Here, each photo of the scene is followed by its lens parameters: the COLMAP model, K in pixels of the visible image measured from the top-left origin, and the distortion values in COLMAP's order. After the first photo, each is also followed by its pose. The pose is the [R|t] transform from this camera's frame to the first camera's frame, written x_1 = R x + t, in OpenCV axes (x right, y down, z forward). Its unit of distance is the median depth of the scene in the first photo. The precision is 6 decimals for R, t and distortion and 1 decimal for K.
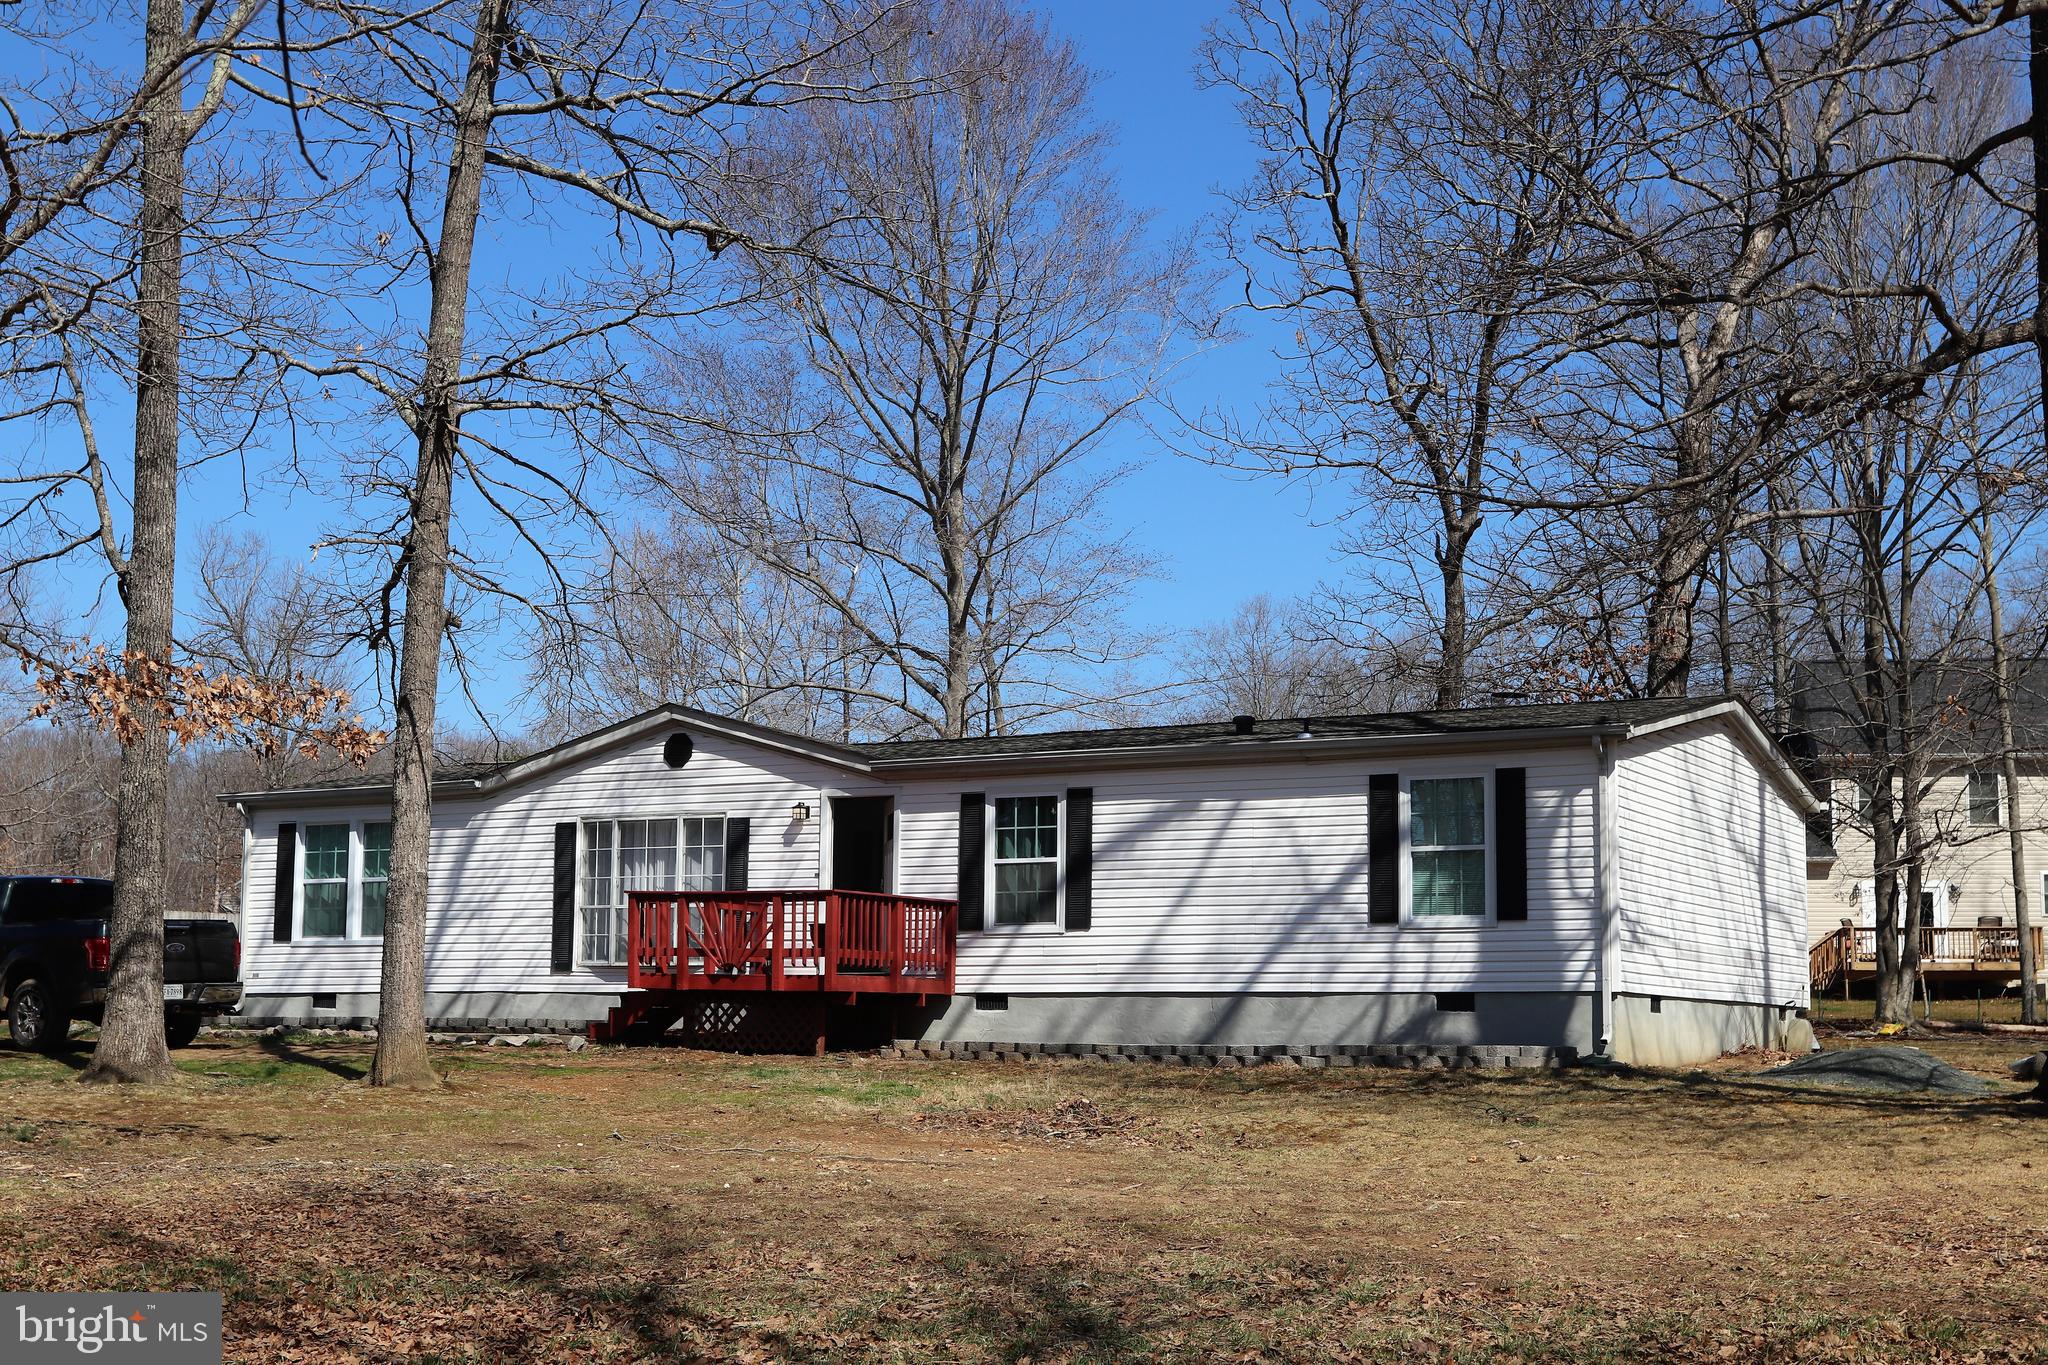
lens RADIAL K [[2691.9, 0, 1013.7], [0, 2691.9, 696.4], [0, 0, 1]] dist [-0.015569, 0.006817]
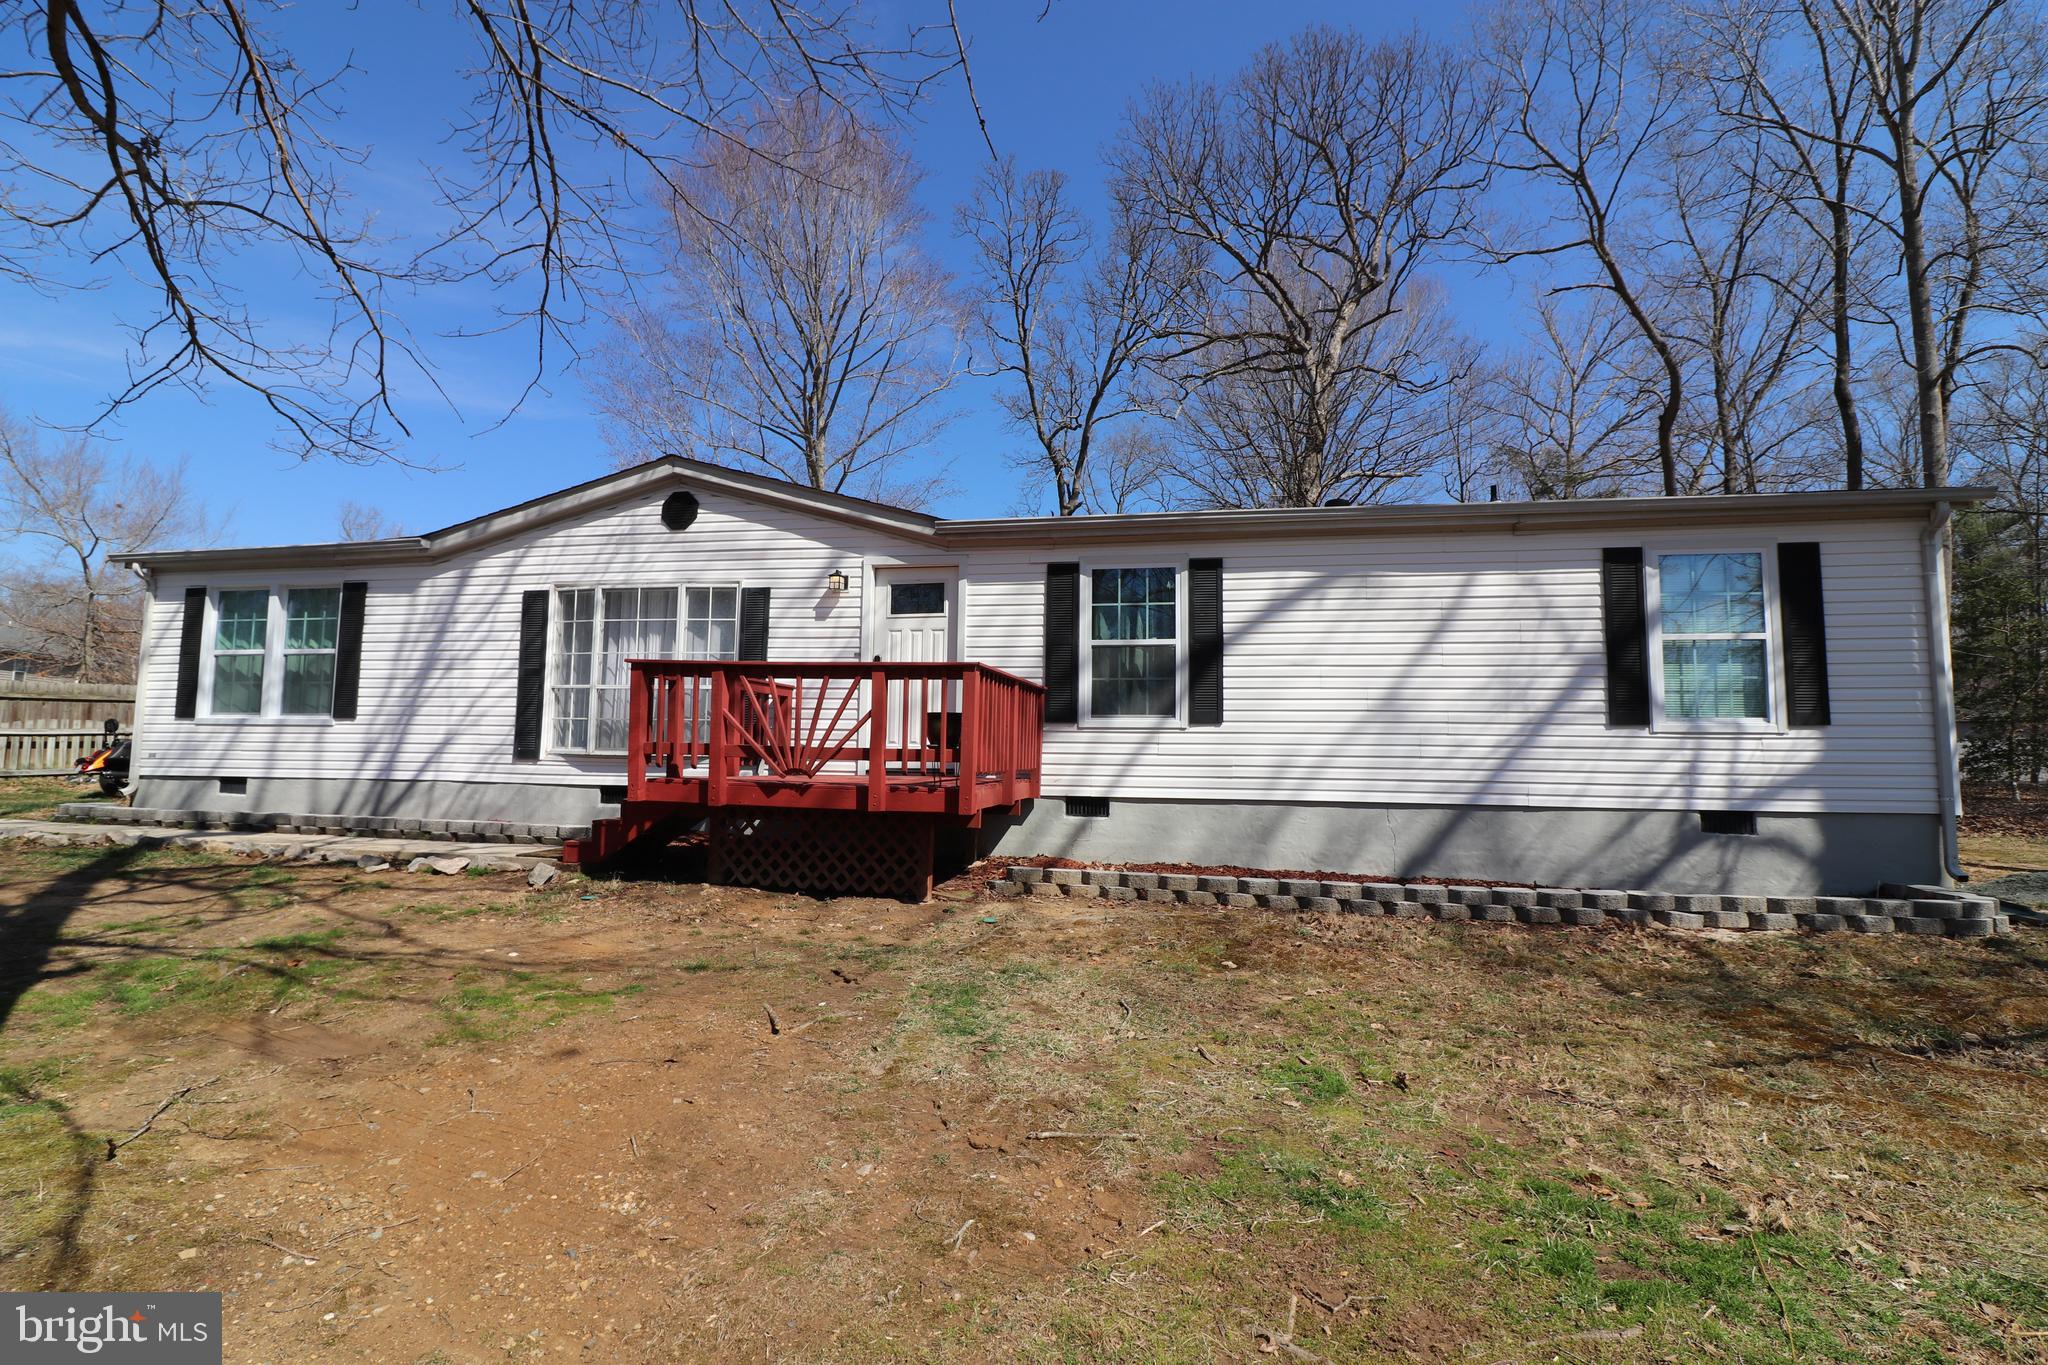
lens RADIAL K [[933.8, 0, 1024.0], [0, 933.8, 682.5], [0, 0, 1]] dist [-0.001942, -0.000273]
pose [[0.952026, 0.029314, 0.304611, -0.117598], [-0.045313, 0.997932, 0.045583, 0.061621], [-0.302645, -0.057199, 0.951386, 0.726812]]
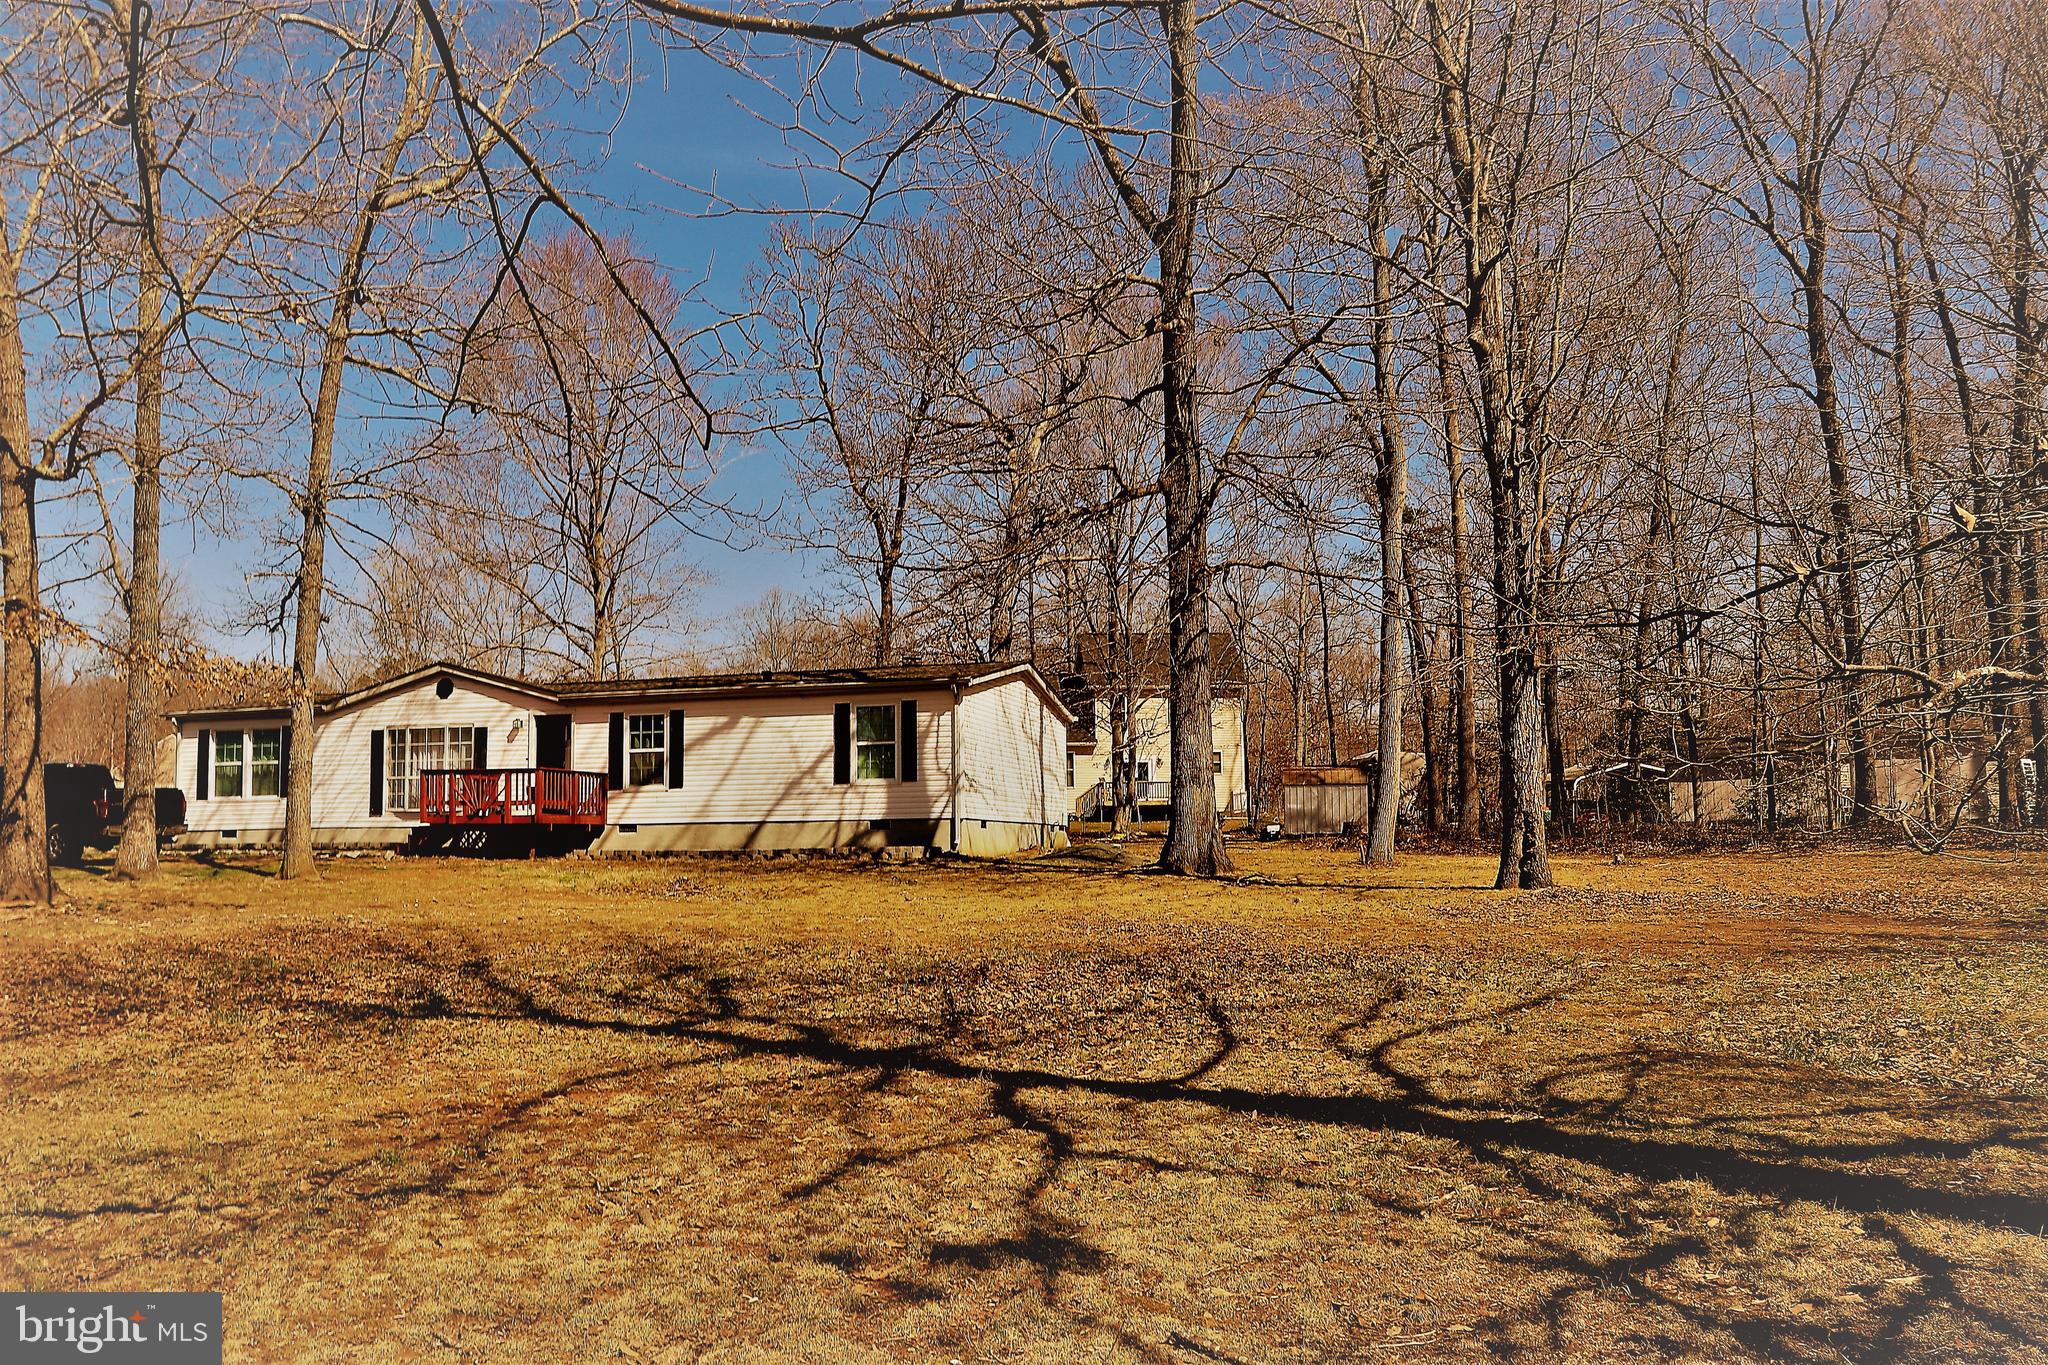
lens RADIAL K [[1637.3, 0, 1016.4], [0, 1637.3, 709.1], [0, 0, 1]] dist [-0.092126, 0.063713]
pose [[0.971831, -0.000617, 0.235678, -0.012128], [-0.008799, 0.999204, 0.038899, -0.011825], [-0.235514, -0.039876, 0.971053, -0.124140]]
